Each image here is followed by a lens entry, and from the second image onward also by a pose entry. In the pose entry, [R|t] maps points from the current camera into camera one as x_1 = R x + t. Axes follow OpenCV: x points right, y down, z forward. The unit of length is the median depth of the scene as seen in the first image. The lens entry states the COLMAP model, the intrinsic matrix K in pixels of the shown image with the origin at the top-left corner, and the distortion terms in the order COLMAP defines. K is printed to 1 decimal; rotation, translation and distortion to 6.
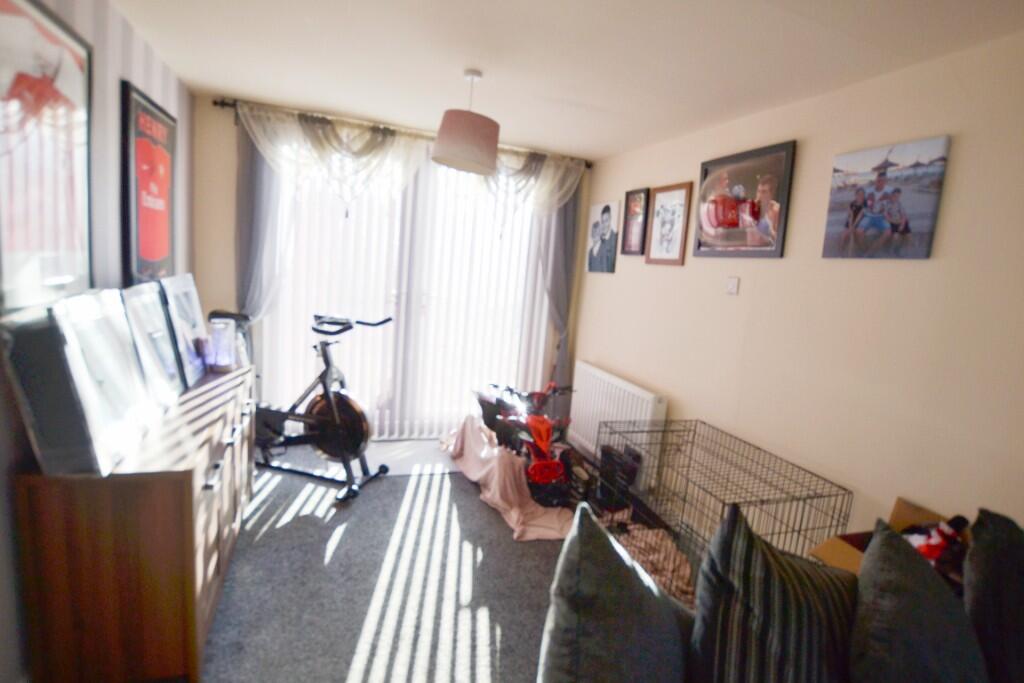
lens RADIAL K [[509.7, 0, 512.0], [0, 509.7, 346.2], [0, 0, 1]] dist [-0.026726, 0.001416]
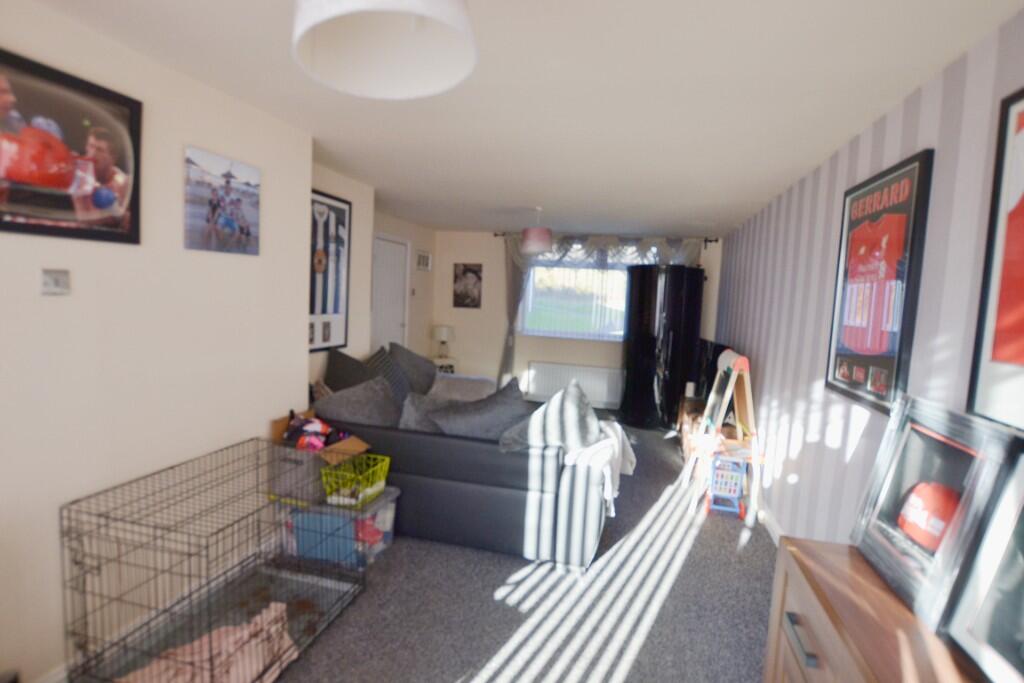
lens RADIAL K [[509.7, 0, 512.0], [0, 509.7, 346.2], [0, 0, 1]] dist [-0.026726, 0.001416]
pose [[-0.829857, -0.191891, 0.523943, -0.511282], [-0.042087, 0.957856, 0.284148, -0.332242], [-0.556387, 0.213751, -0.802959, 1.636841]]
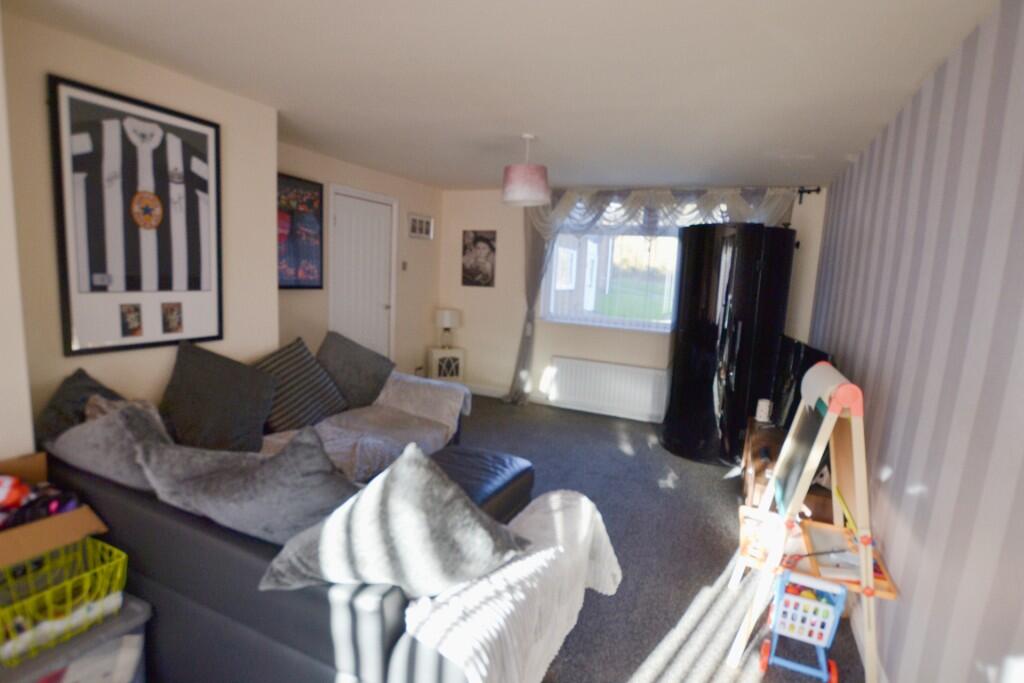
lens RADIAL K [[509.7, 0, 512.0], [0, 509.7, 346.2], [0, 0, 1]] dist [-0.026726, 0.001416]
pose [[-0.726512, -0.231631, 0.646937, -0.381809], [-0.013572, 0.946126, 0.323513, -0.162132], [-0.687020, 0.226256, -0.690516, 0.758970]]
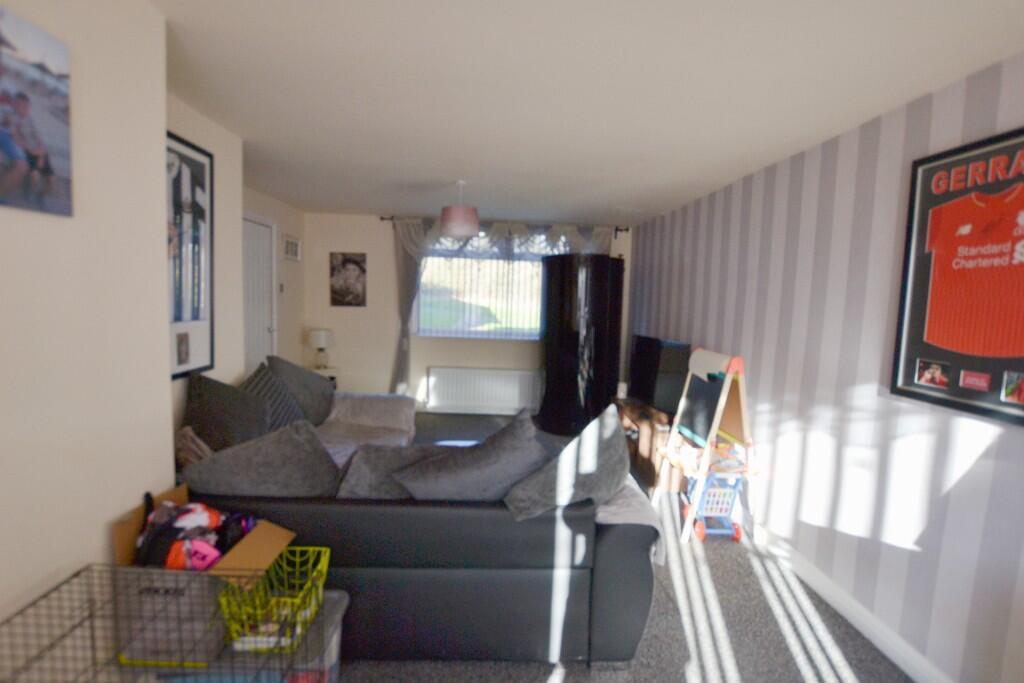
lens RADIAL K [[509.7, 0, 512.0], [0, 509.7, 346.2], [0, 0, 1]] dist [-0.026726, 0.001416]
pose [[-0.953781, -0.157472, 0.255936, 0.002292], [-0.084466, 0.957850, 0.274571, -0.224795], [-0.288386, 0.240263, -0.926881, 1.390319]]
